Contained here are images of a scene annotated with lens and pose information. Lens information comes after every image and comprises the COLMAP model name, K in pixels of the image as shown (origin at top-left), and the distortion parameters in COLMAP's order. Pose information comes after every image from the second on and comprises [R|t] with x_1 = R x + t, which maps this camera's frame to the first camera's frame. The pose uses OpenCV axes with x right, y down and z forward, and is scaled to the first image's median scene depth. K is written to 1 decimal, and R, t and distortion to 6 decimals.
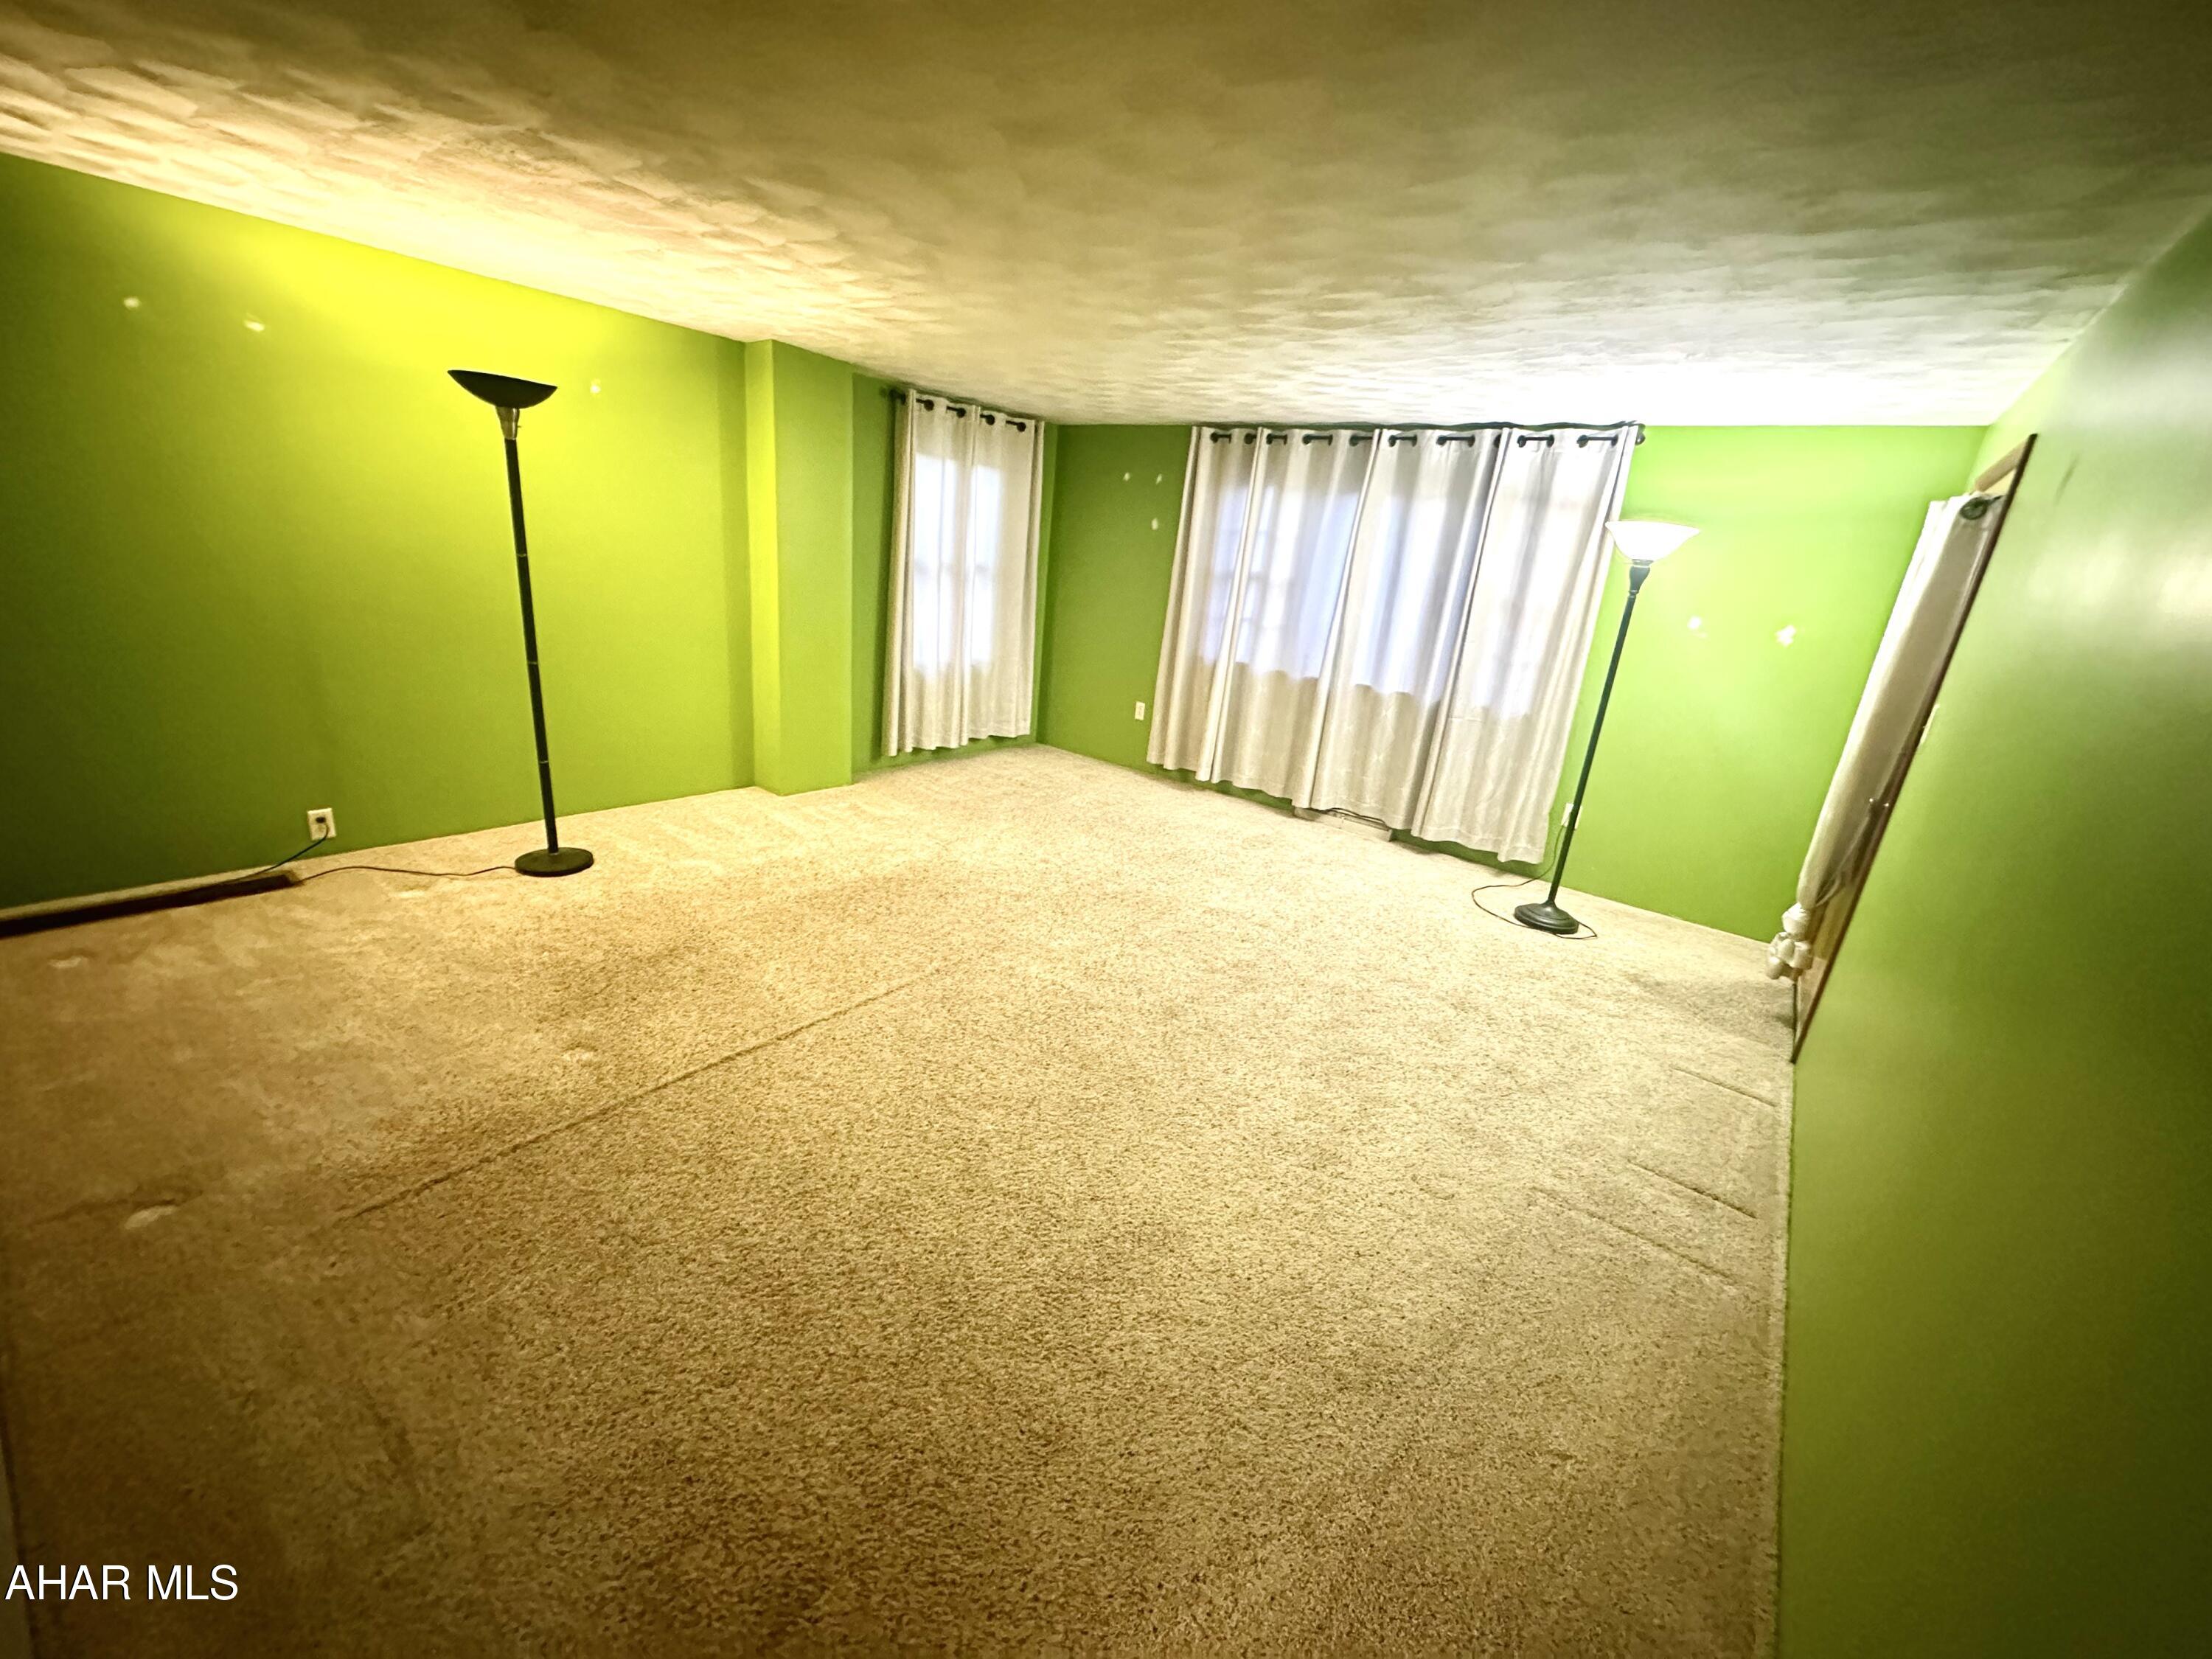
lens RADIAL K [[875.3, 0, 1107.2], [0, 875.3, 821.8], [0, 0, 1]] dist [0.001387, 0.000591]
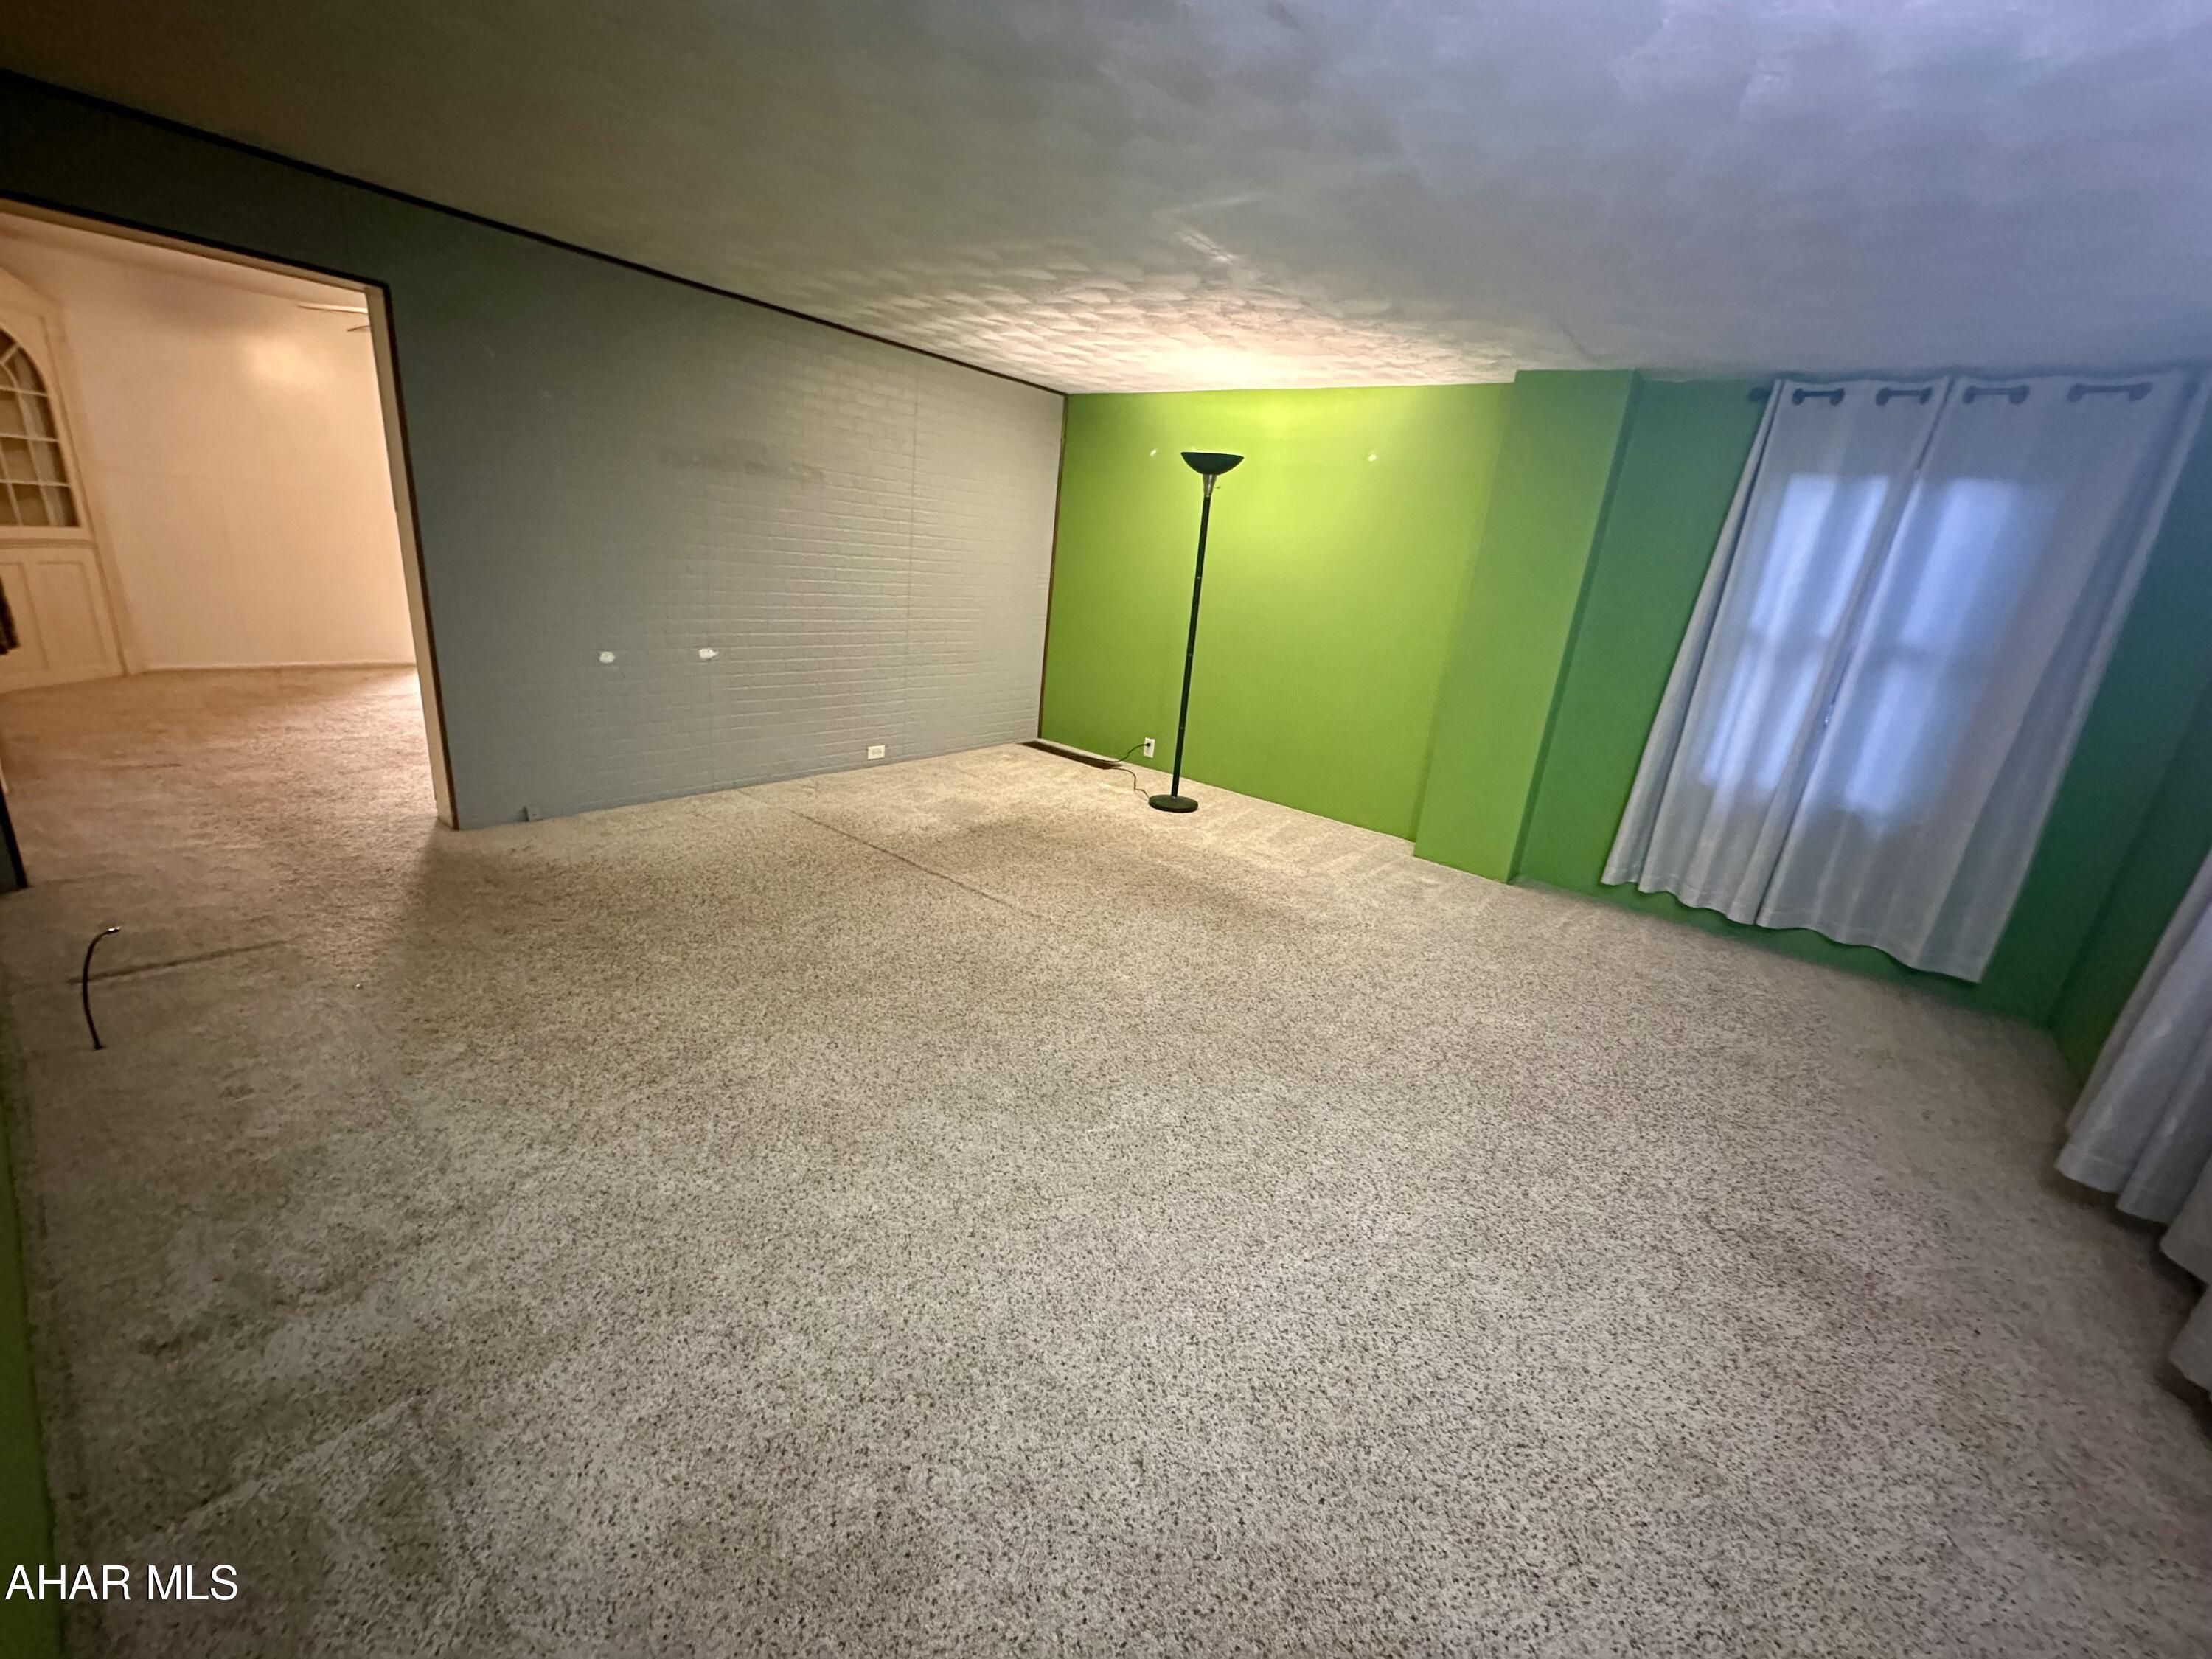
lens RADIAL K [[875.3, 0, 1111.5], [0, 875.3, 827.4], [0, 0, 1]] dist [0.001387, 0.000591]
pose [[0.002144, 0.208562, -0.978007, 0.702308], [-0.396925, 0.897844, 0.190596, -0.140612], [0.917849, 0.387787, 0.084709, 0.809753]]
